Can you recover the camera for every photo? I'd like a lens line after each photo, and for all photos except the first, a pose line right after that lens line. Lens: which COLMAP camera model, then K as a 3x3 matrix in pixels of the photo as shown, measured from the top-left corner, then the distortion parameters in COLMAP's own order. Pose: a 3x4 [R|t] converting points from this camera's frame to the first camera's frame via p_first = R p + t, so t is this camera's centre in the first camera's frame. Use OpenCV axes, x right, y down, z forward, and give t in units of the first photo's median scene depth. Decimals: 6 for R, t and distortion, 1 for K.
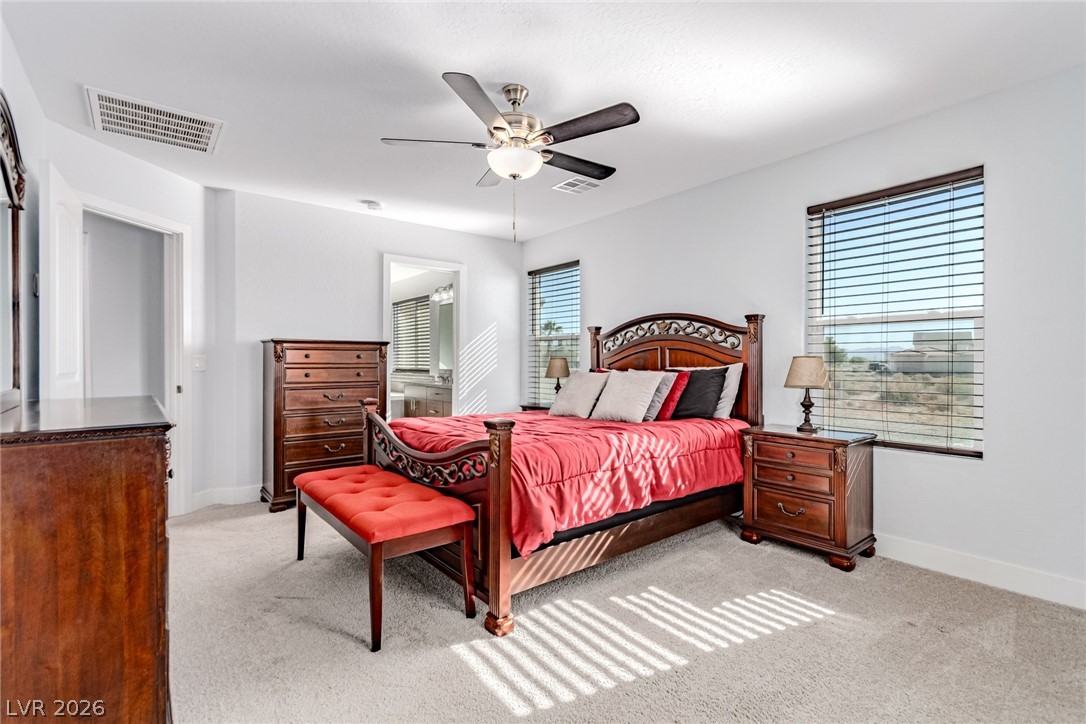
lens RADIAL K [[504.4, 0, 548.2], [0, 504.4, 364.2], [0, 0, 1]] dist [-0.003509, 0.000008]
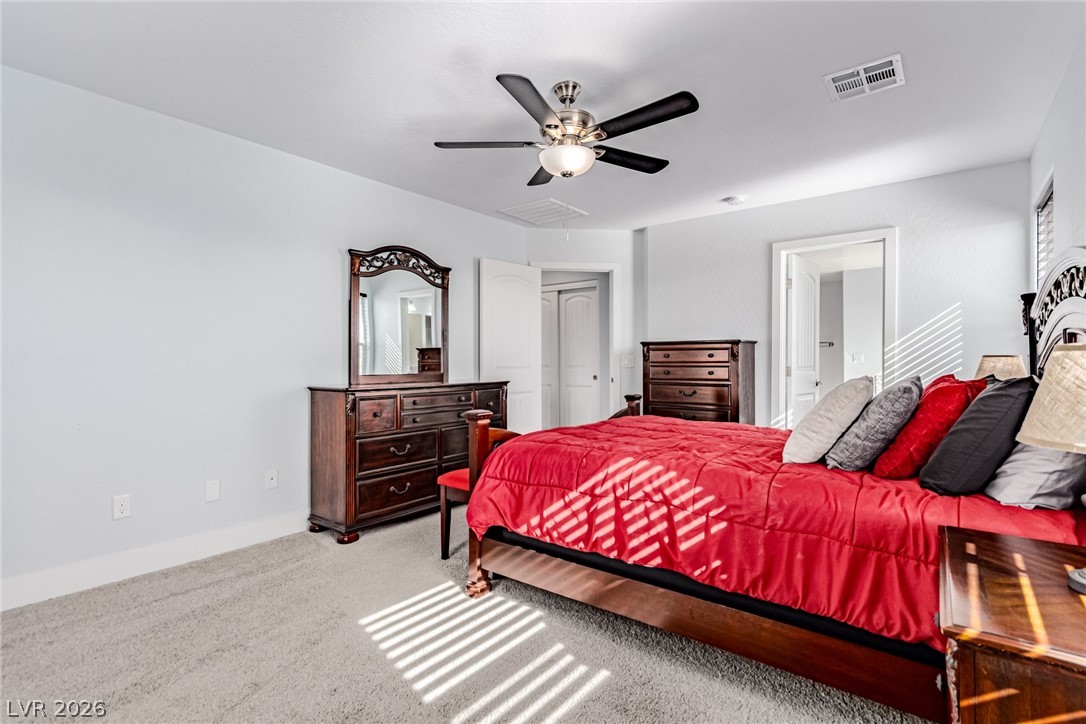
lens RADIAL K [[504.4, 0, 554.4], [0, 504.4, 360.6], [0, 0, 1]] dist [-0.003509, 0.000008]
pose [[0.221433, 0.000163, -0.975176, 0.531288], [-0.006051, 0.999981, -0.001207, -0.002196], [0.975157, 0.006168, 0.221429, 0.454314]]
